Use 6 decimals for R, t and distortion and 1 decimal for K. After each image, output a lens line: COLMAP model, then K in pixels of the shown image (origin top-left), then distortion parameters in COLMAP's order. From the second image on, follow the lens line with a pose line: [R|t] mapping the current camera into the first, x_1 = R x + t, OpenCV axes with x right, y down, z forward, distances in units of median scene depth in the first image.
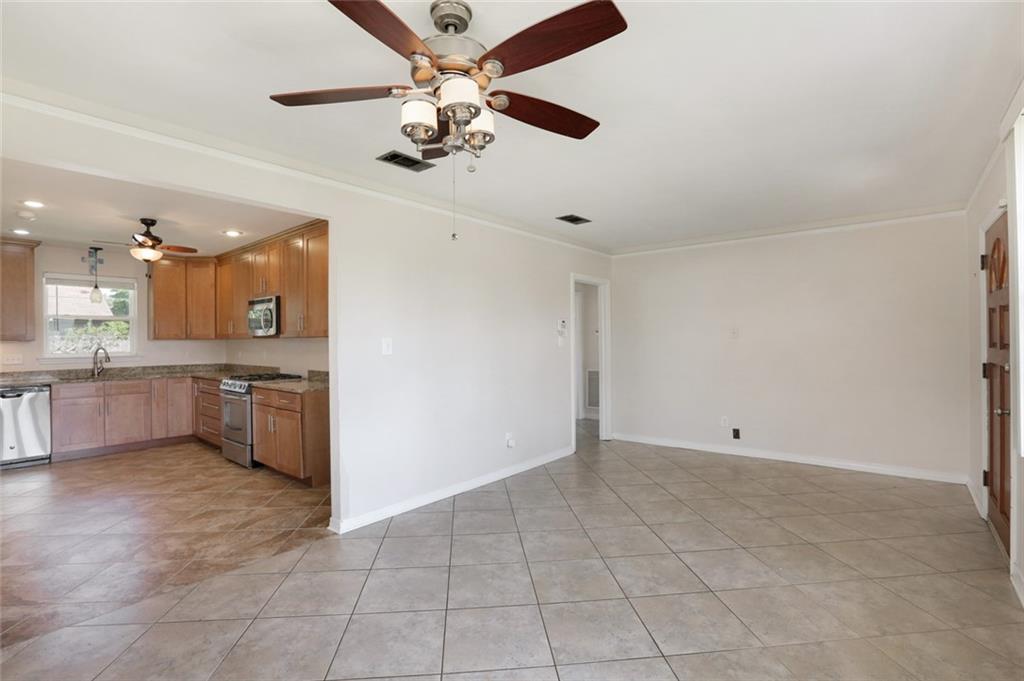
lens RADIAL K [[484.1, 0, 512.7], [0, 484.1, 335.6], [0, 0, 1]] dist [-0.021722, 0.004160]
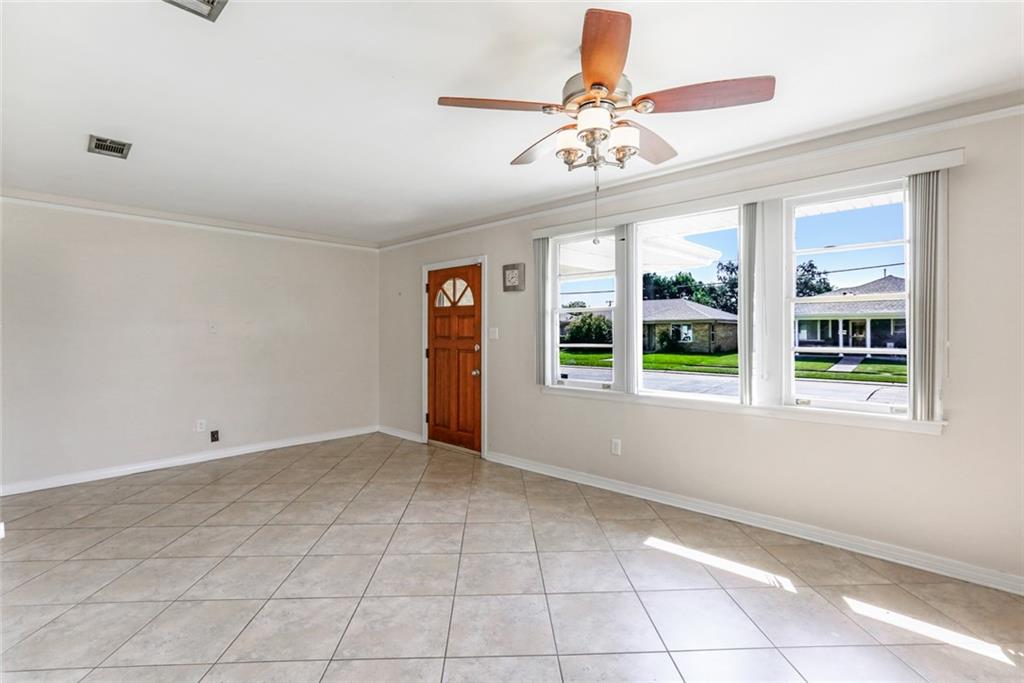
lens RADIAL K [[484.1, 0, 515.4], [0, 484.1, 336.4], [0, 0, 1]] dist [-0.021722, 0.004160]
pose [[0.047799, 0.001830, 0.998855, -0.671317], [-0.006764, 0.999976, -0.001509, 0.013876], [-0.998834, -0.006684, 0.047810, 0.590709]]
